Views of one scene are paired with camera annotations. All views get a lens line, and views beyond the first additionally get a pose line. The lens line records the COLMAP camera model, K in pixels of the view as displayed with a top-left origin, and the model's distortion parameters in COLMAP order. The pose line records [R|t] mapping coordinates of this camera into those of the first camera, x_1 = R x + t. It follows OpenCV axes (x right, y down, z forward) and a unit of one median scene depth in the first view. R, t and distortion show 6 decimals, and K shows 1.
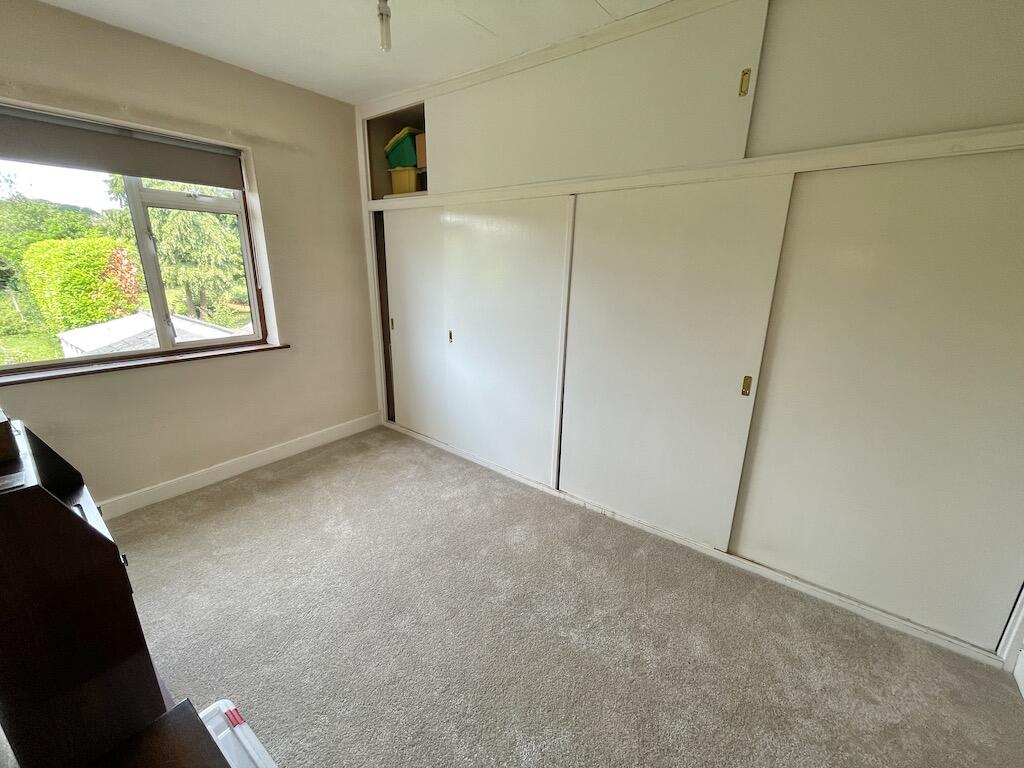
lens RADIAL K [[412.4, 0, 510.3], [0, 412.4, 384.7], [0, 0, 1]] dist [-0.003574, -0.000008]
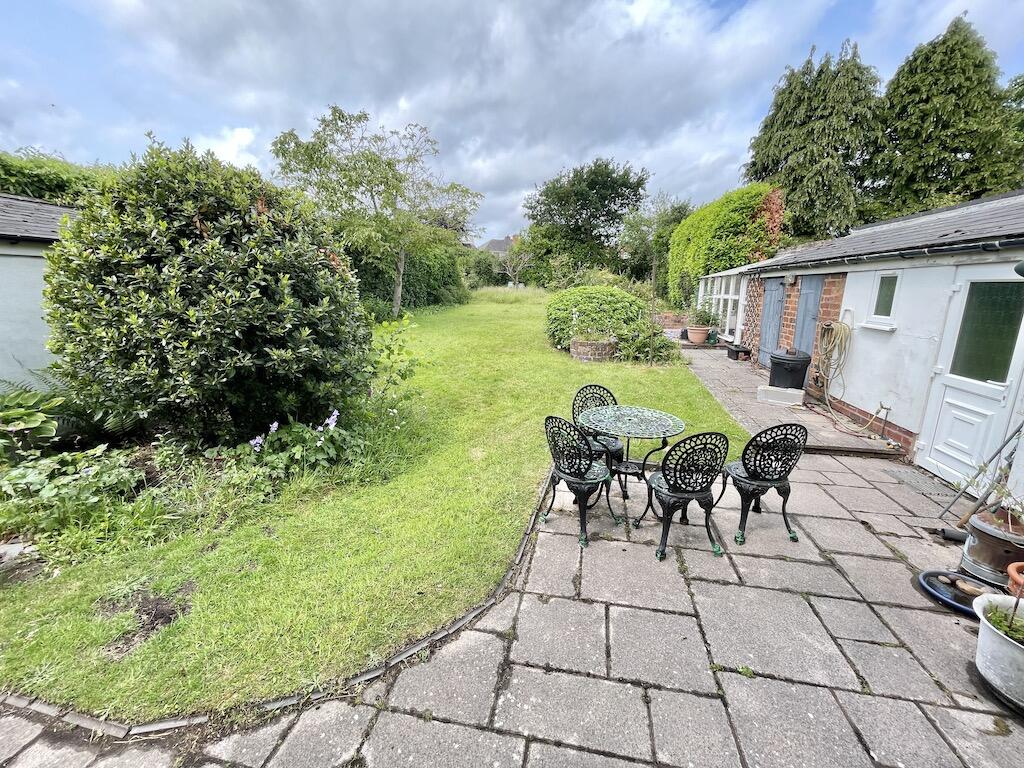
lens RADIAL K [[412.4, 0, 511.7], [0, 412.4, 385.6], [0, 0, 1]] dist [-0.003574, -0.000008]
pose [[0.425495, 0.180682, -0.886740, -0.330946], [-0.242192, 0.966859, 0.080793, 0.158952], [0.871950, 0.180384, 0.455154, 0.169068]]
